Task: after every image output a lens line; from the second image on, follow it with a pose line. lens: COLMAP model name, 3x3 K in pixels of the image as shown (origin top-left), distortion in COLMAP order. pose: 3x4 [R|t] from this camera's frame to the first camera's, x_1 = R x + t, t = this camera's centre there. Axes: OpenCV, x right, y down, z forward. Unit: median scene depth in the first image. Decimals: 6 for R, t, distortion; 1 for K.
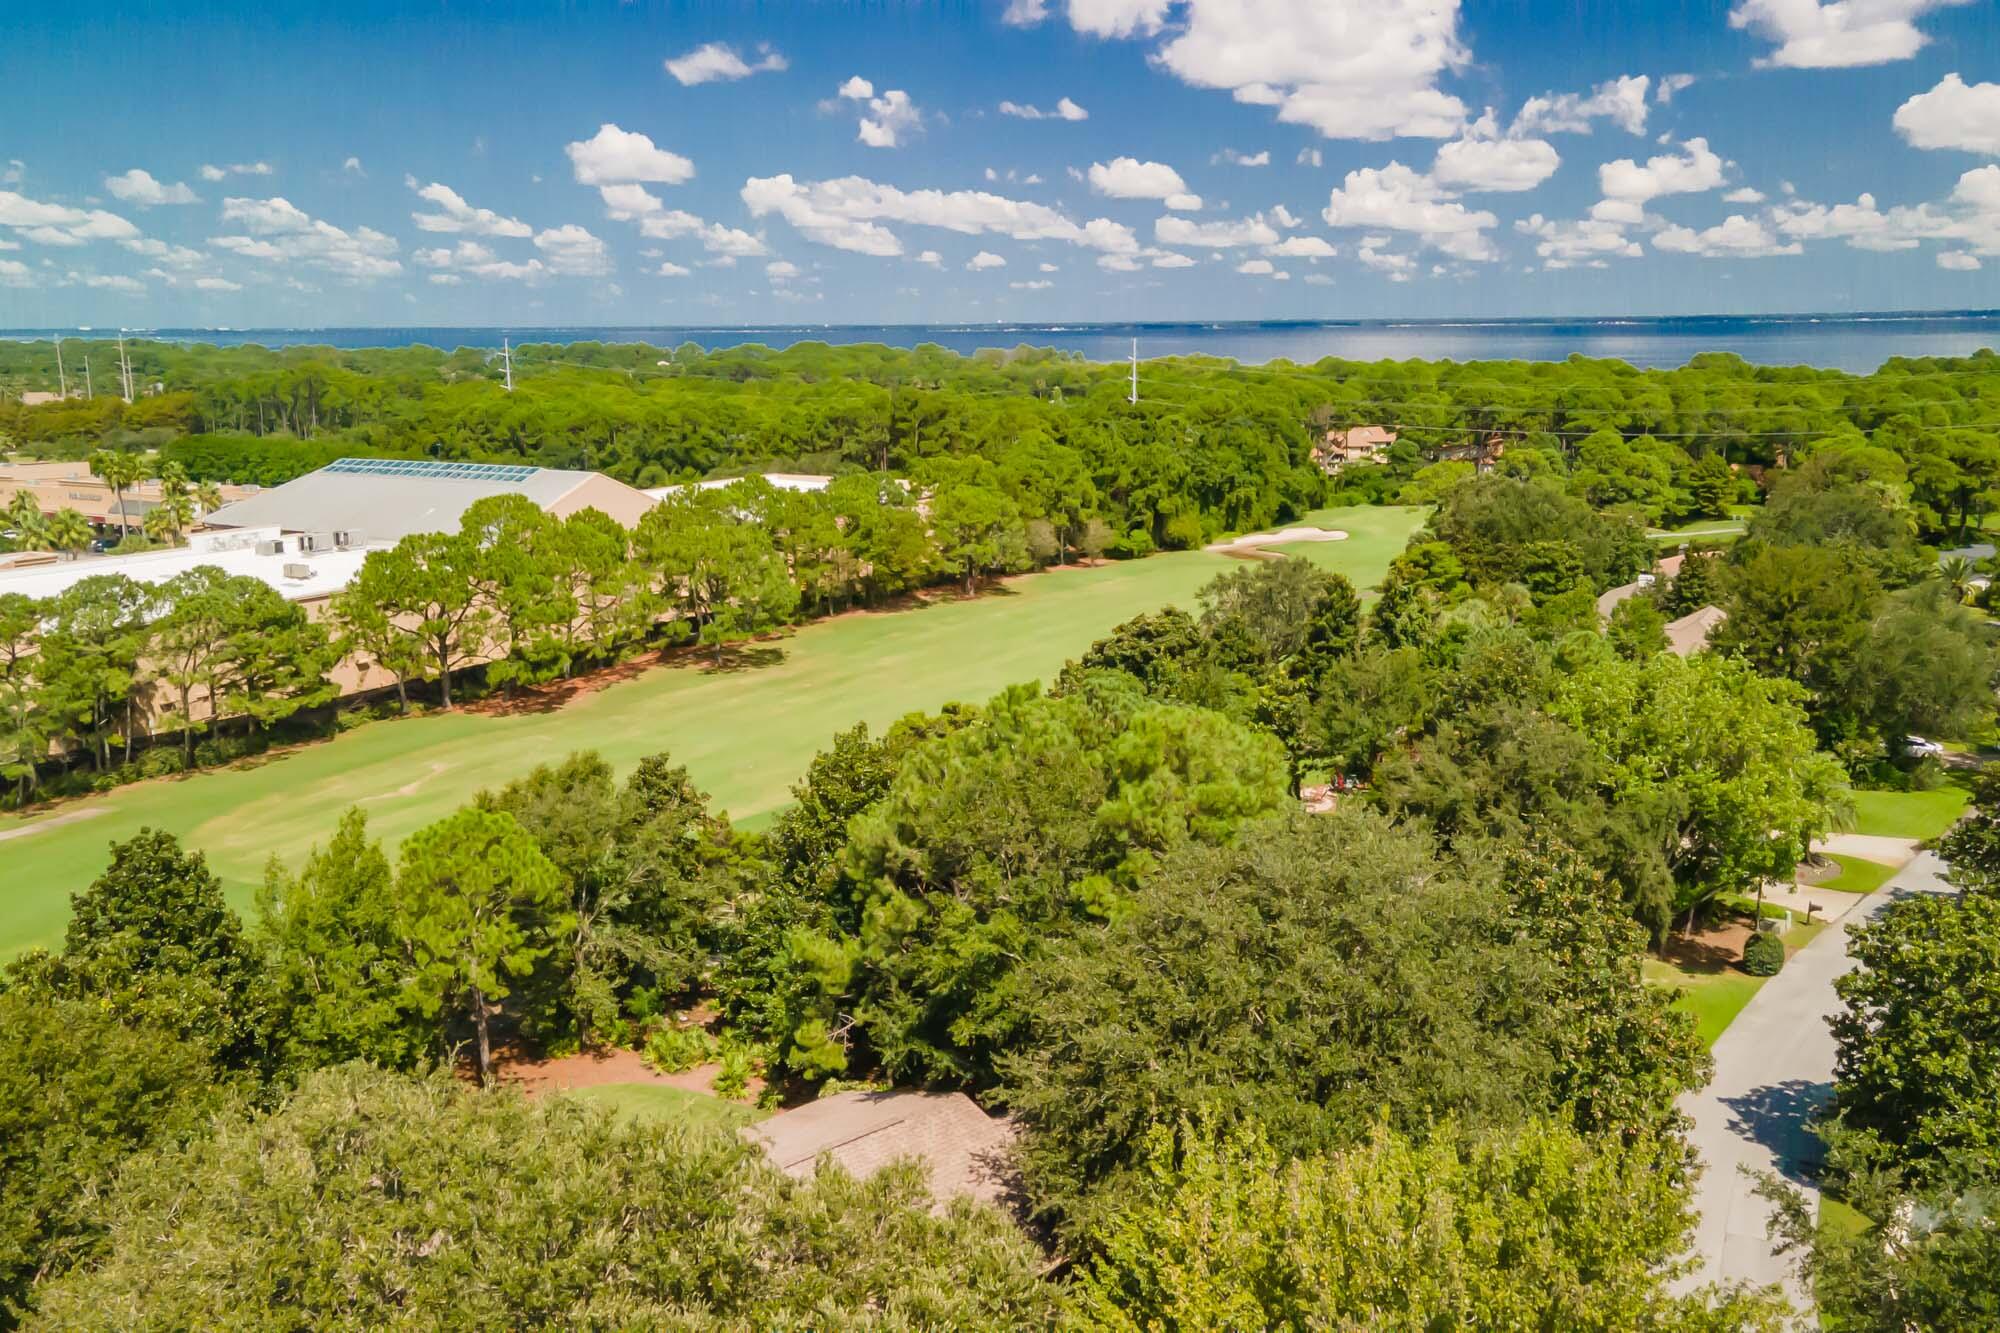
lens RADIAL K [[1574.1, 0, 1000.0], [0, 1574.1, 666.5], [0, 0, 1]] dist [0.009264, 0.052907]
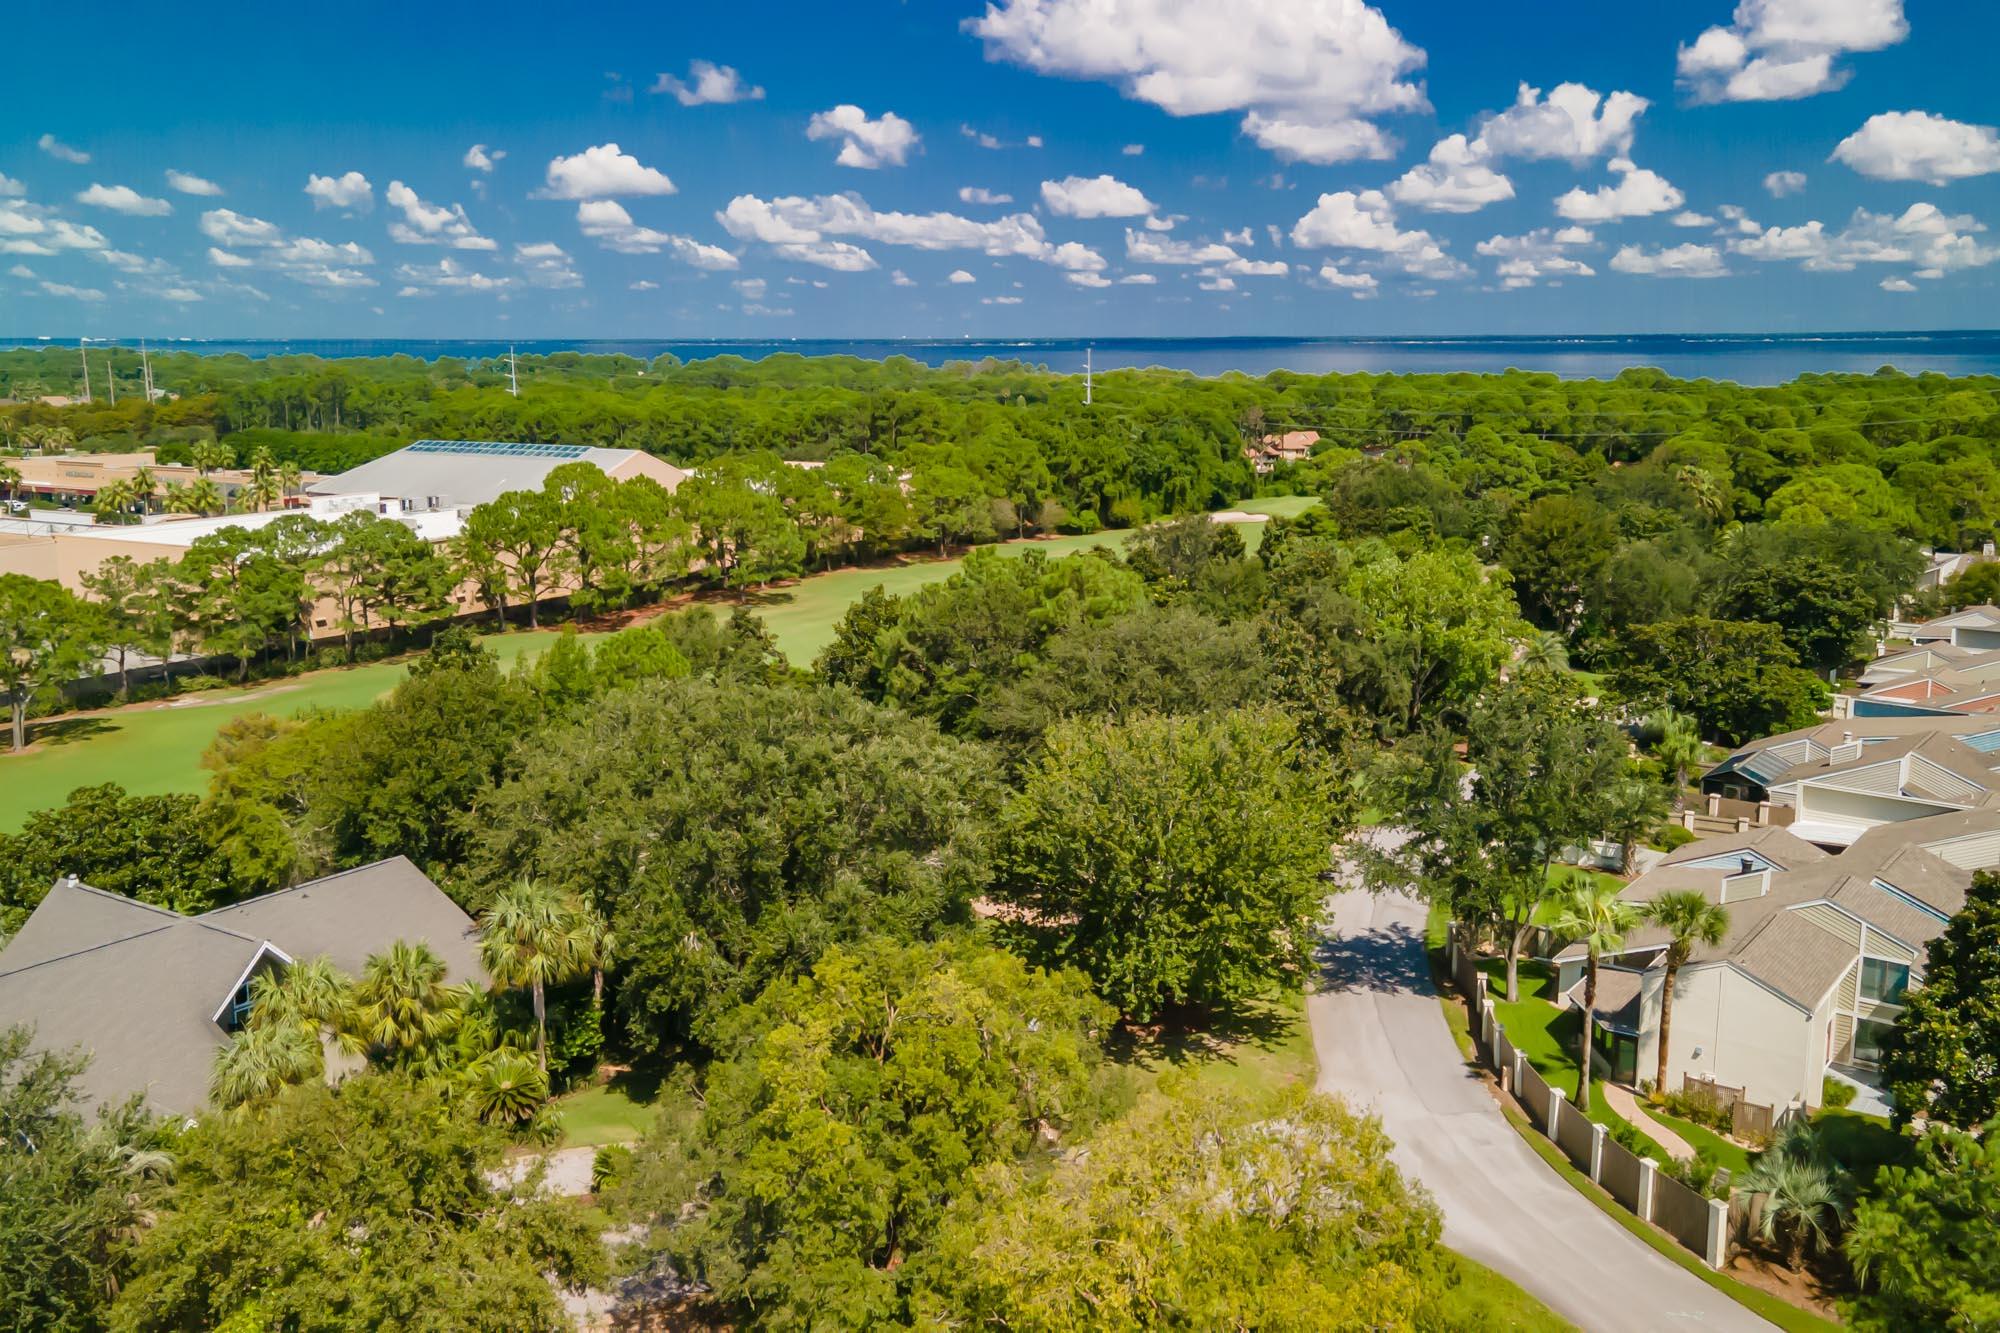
lens RADIAL K [[1655.7, 0, 1000.0], [0, 1655.7, 666.5], [0, 0, 1]] dist [0.025142, 0.018085]
pose [[0.999786, 0.001535, 0.020618, -0.001486], [-0.001121, 0.999798, -0.020087, 0.054991], [-0.020644, 0.020060, 0.999586, -0.227397]]
